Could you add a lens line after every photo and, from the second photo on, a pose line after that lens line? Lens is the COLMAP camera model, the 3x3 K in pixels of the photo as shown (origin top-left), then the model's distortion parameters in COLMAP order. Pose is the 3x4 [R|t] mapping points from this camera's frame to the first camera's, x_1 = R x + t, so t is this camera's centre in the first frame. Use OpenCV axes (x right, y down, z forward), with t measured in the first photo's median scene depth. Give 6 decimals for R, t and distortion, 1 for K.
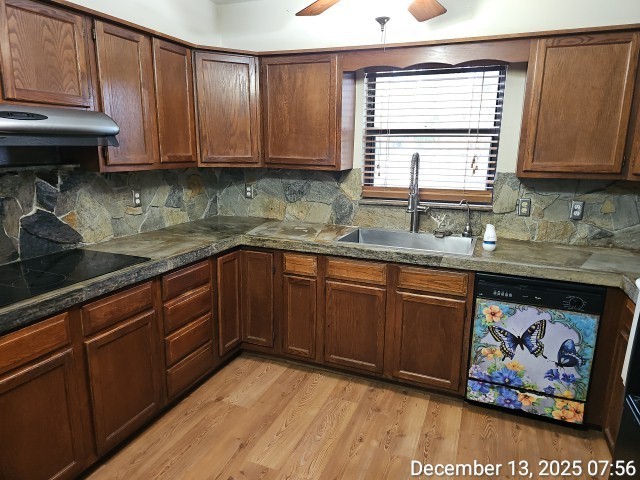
lens RADIAL K [[409.2, 0, 318.0], [0, 409.2, 239.9], [0, 0, 1]] dist [0.039383, -0.029408]
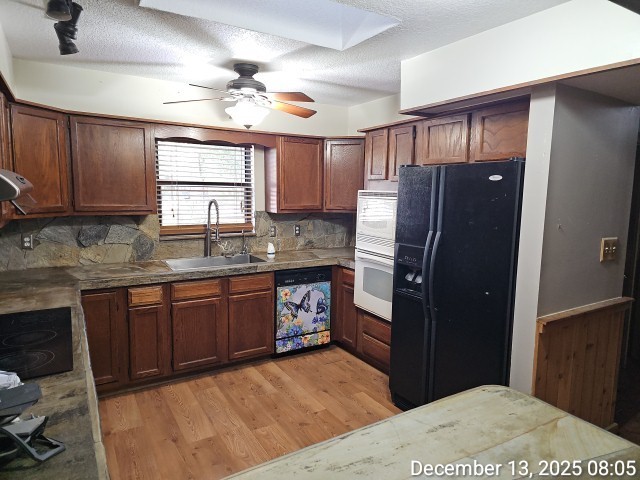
lens RADIAL K [[409.2, 0, 322.9], [0, 409.2, 238.6], [0, 0, 1]] dist [0.039383, -0.029408]
pose [[0.603949, -0.099819, 0.790747, -0.692132], [0.167756, 0.985822, -0.003683, -0.011657], [-0.779168, 0.134877, 0.612132, -0.147372]]
